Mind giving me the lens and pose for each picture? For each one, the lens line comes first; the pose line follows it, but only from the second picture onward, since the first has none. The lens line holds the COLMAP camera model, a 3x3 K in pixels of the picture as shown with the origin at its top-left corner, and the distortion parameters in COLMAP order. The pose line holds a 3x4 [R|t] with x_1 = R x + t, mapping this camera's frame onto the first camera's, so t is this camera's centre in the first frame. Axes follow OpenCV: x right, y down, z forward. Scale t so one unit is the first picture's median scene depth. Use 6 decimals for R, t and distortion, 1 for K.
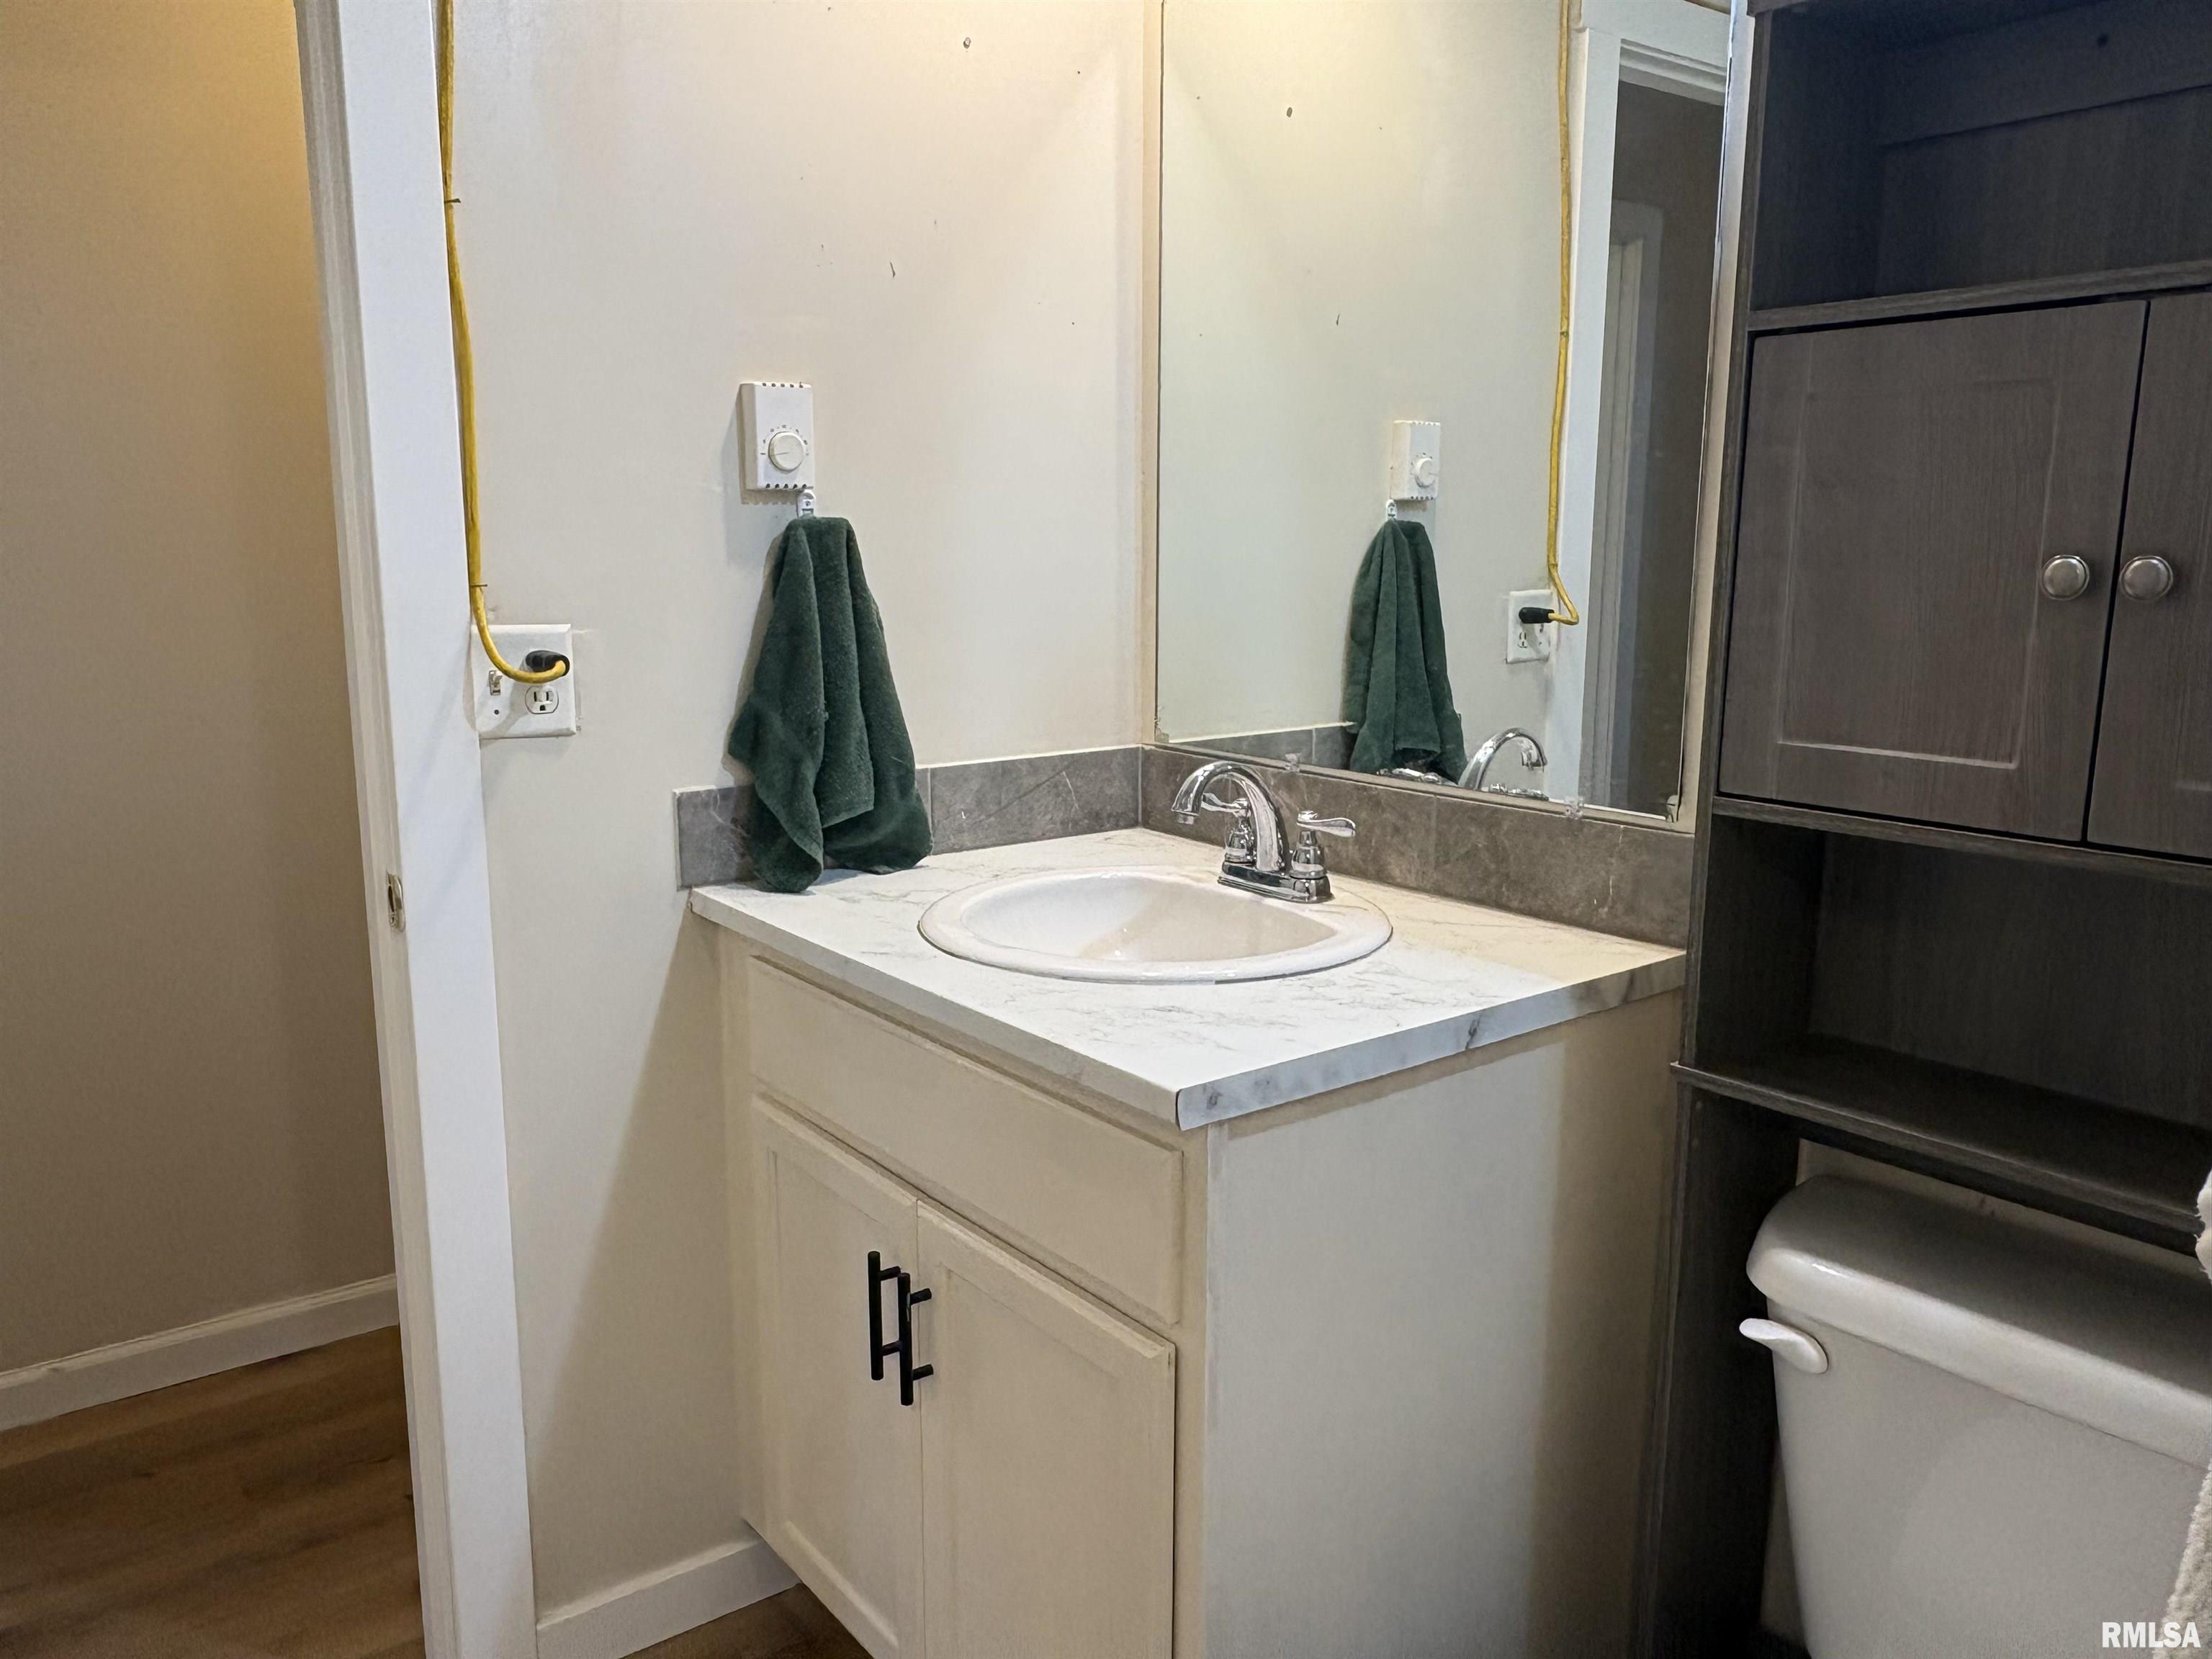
lens RADIAL K [[1623.6, 0, 1090.5], [0, 1623.6, 839.6], [0, 0, 1]] dist [-0.003922, 0.003183]
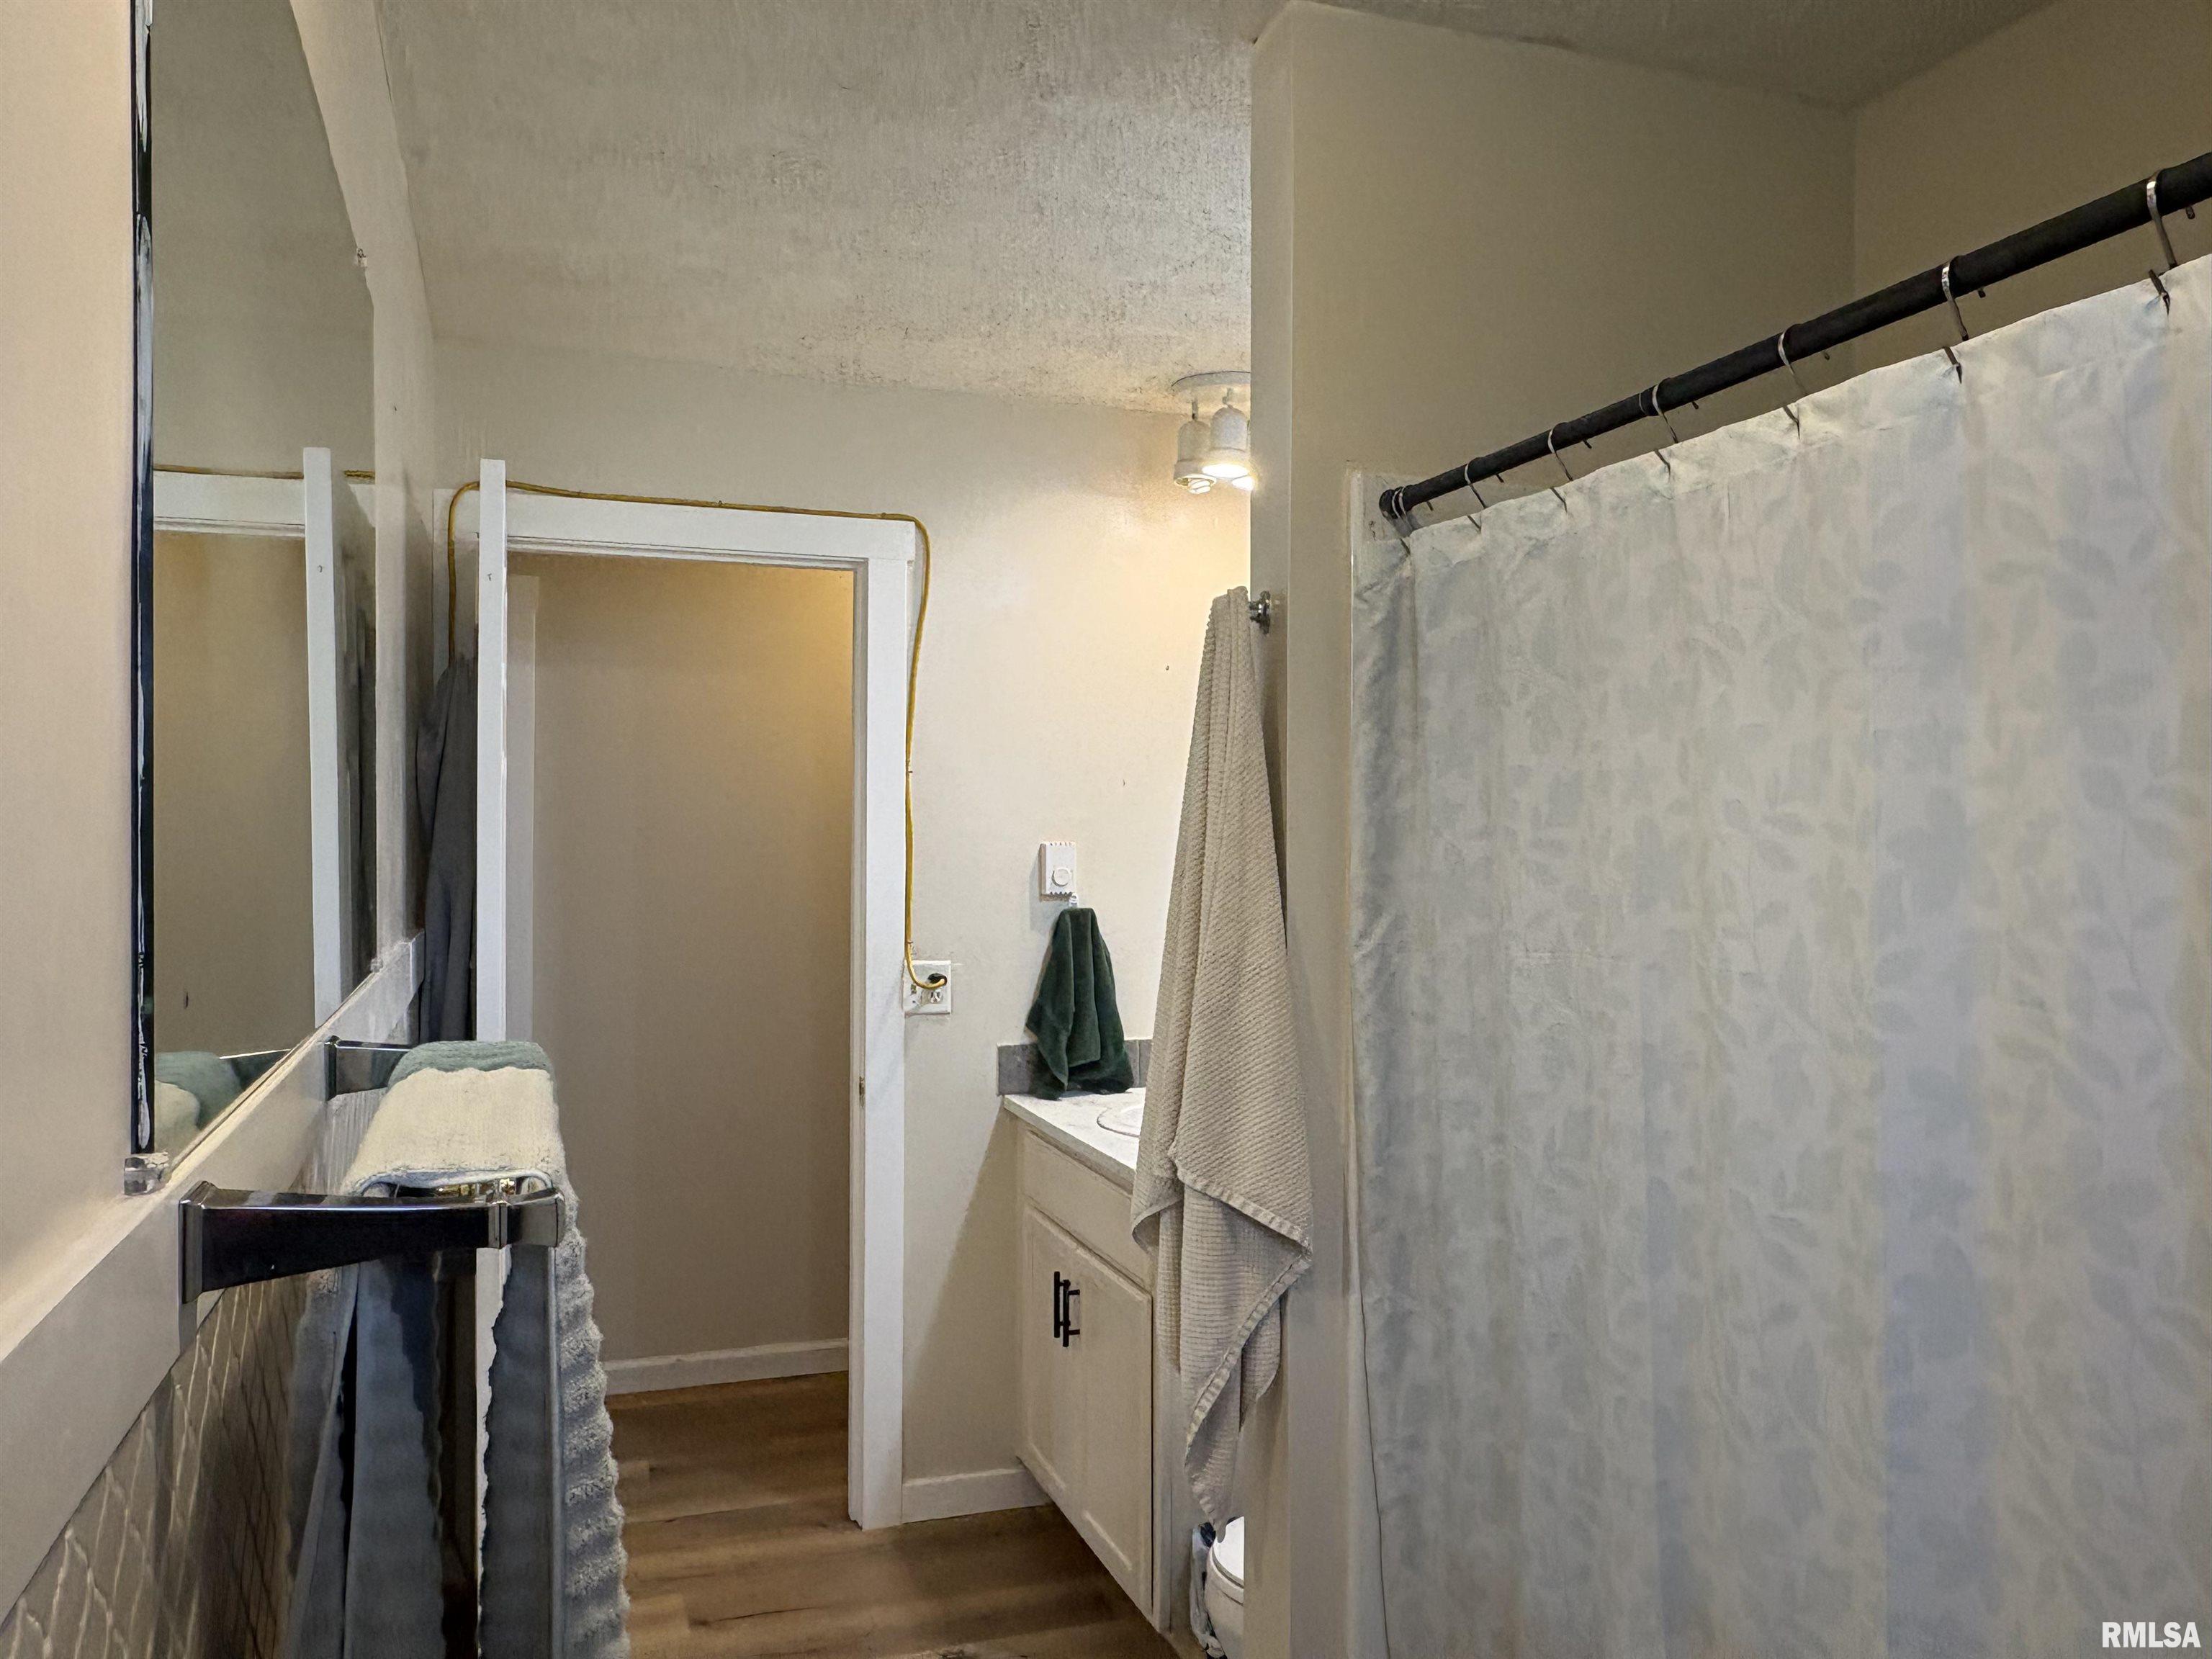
lens RADIAL K [[1623.6, 0, 1090.5], [0, 1623.6, 839.6], [0, 0, 1]] dist [-0.003922, 0.003183]
pose [[0.951533, 0.004253, -0.307517, 0.456767], [-0.058690, 0.984040, -0.167991, 0.049729], [0.301894, 0.177897, 0.936596, -0.860601]]
